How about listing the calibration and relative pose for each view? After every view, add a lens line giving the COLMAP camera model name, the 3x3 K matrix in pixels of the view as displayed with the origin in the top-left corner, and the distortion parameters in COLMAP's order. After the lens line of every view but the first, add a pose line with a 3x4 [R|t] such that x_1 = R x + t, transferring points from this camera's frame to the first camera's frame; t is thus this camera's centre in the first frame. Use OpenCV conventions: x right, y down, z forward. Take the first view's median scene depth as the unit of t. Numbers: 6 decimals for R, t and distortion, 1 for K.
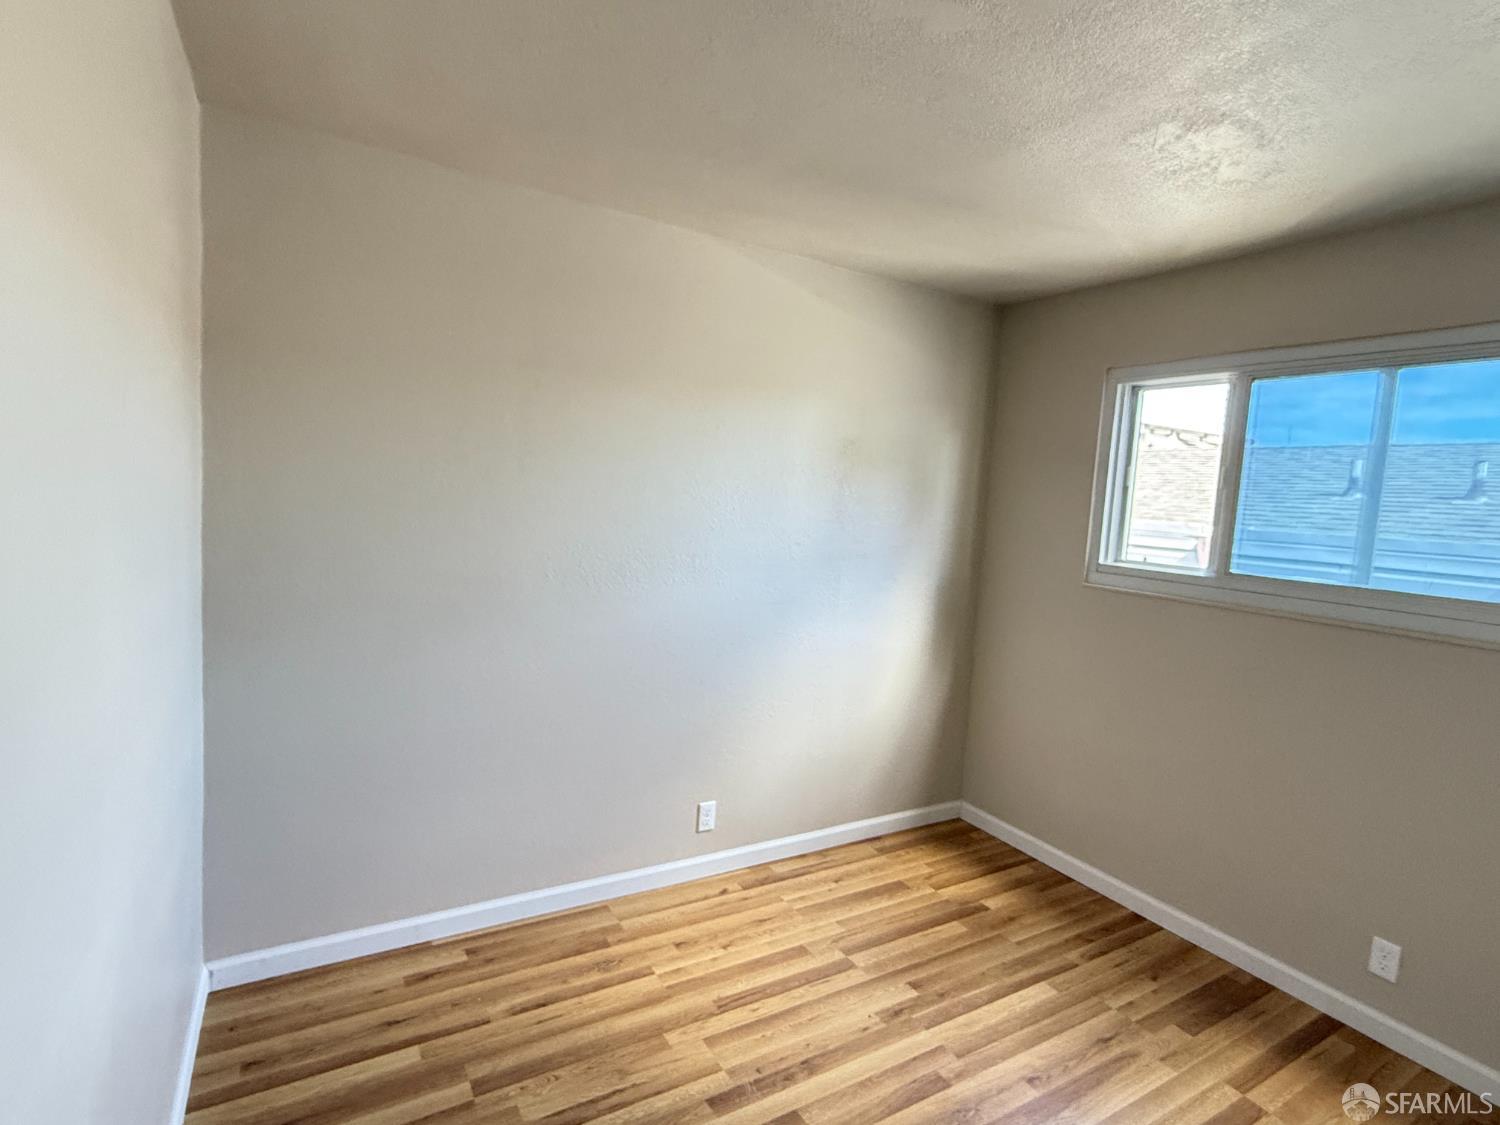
lens RADIAL K [[756.7, 0, 743.5], [0, 756.7, 563.4], [0, 0, 1]] dist [-0.001059, 0.000056]
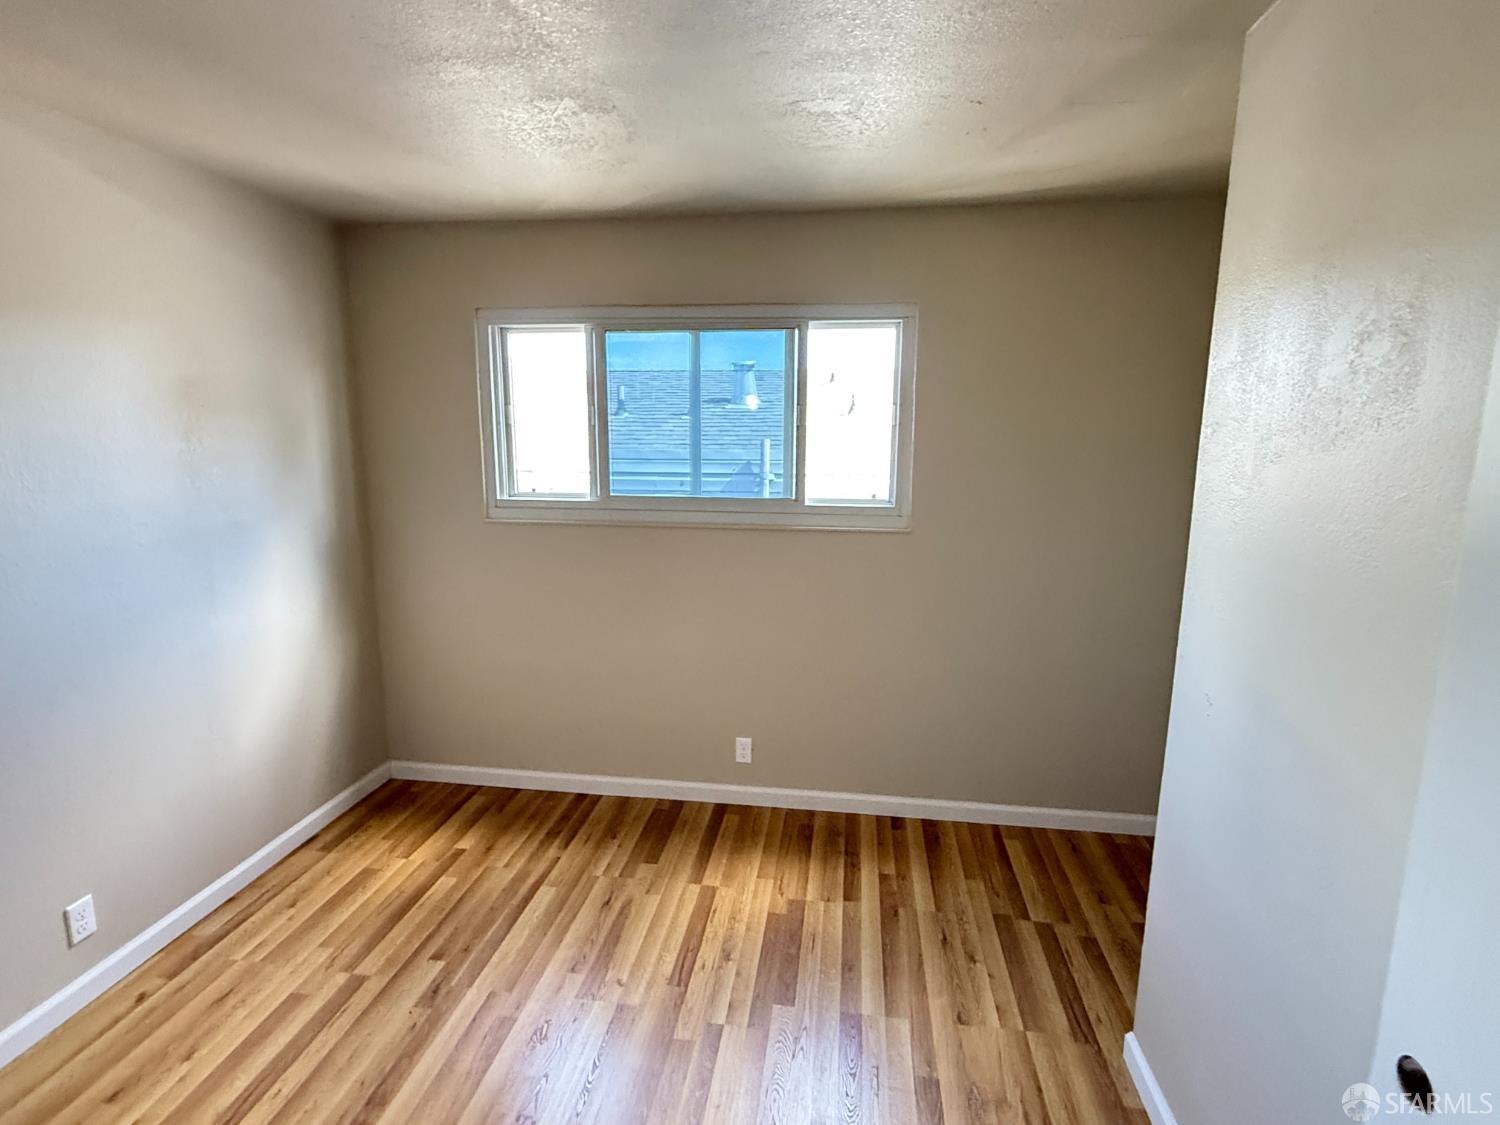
lens RADIAL K [[756.7, 0, 744.0], [0, 756.7, 558.7], [0, 0, 1]] dist [-0.001059, 0.000056]
pose [[0.618212, -0.182427, 0.764549, -0.162761], [0.105185, 0.983146, 0.149533, -0.045787], [-0.778942, -0.012025, 0.626981, 0.077255]]
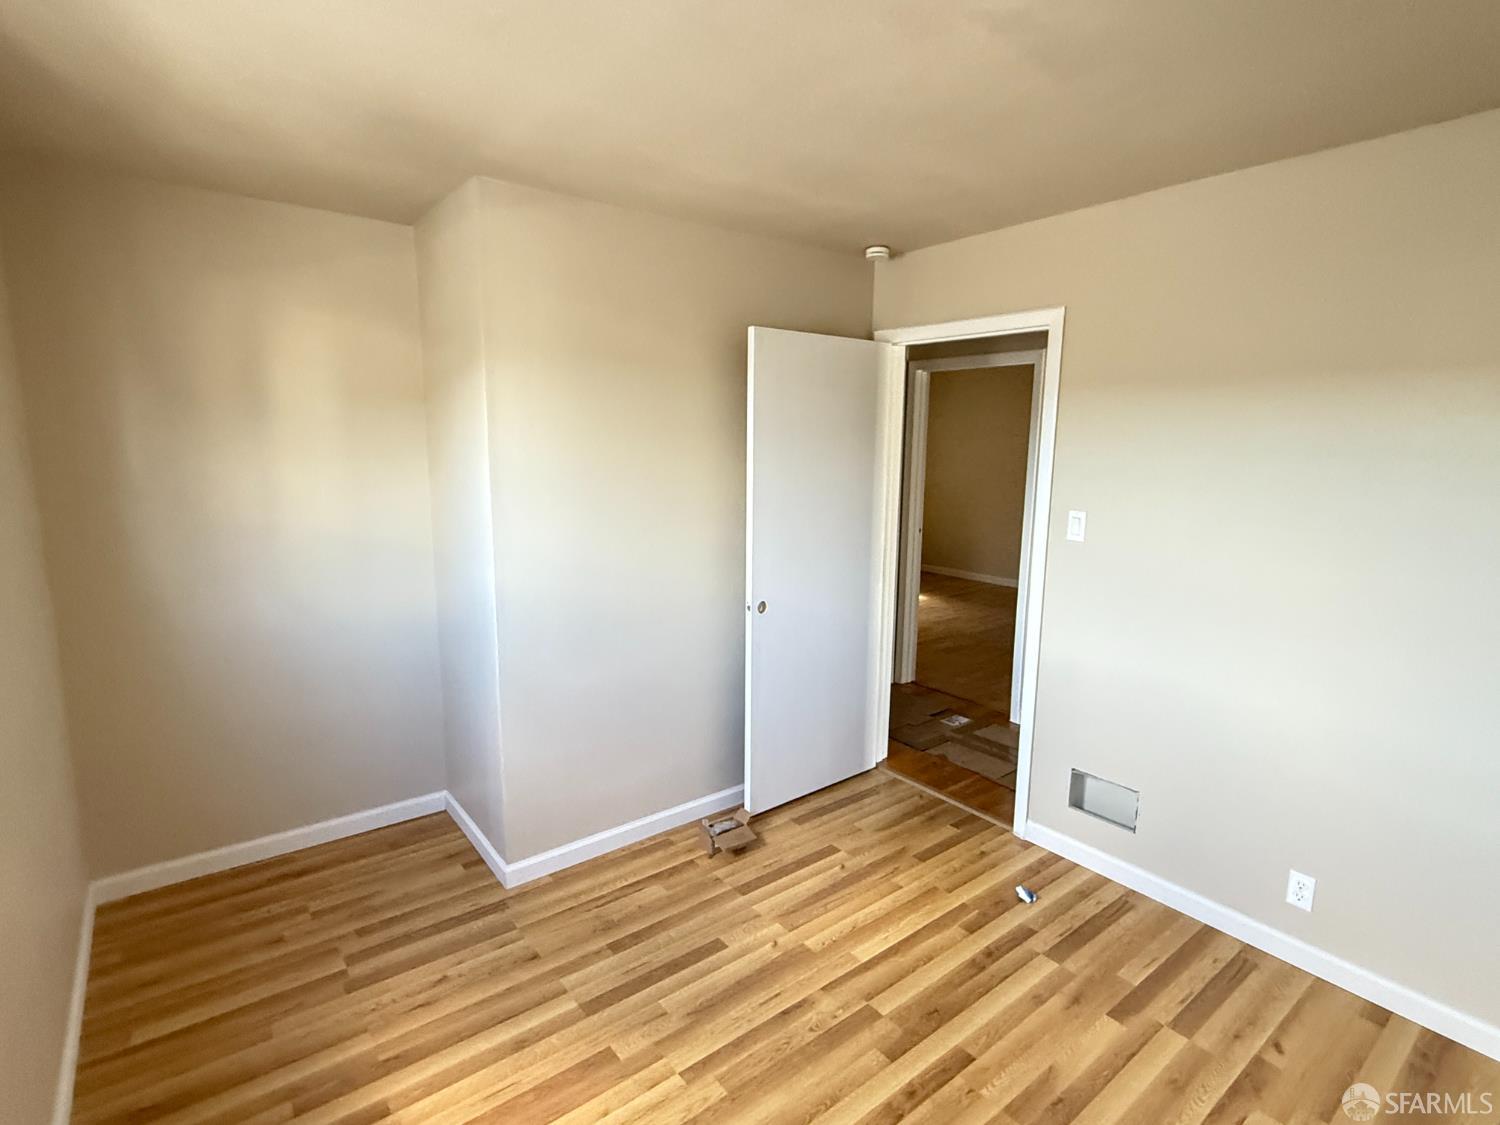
lens RADIAL K [[756.7, 0, 751.1], [0, 756.7, 566.2], [0, 0, 1]] dist [-0.001059, 0.000056]
pose [[-0.988957, -0.036955, -0.143519, 0.679328], [-0.074154, 0.961857, 0.263311, -0.166144], [0.128314, 0.271046, -0.953976, 1.717916]]
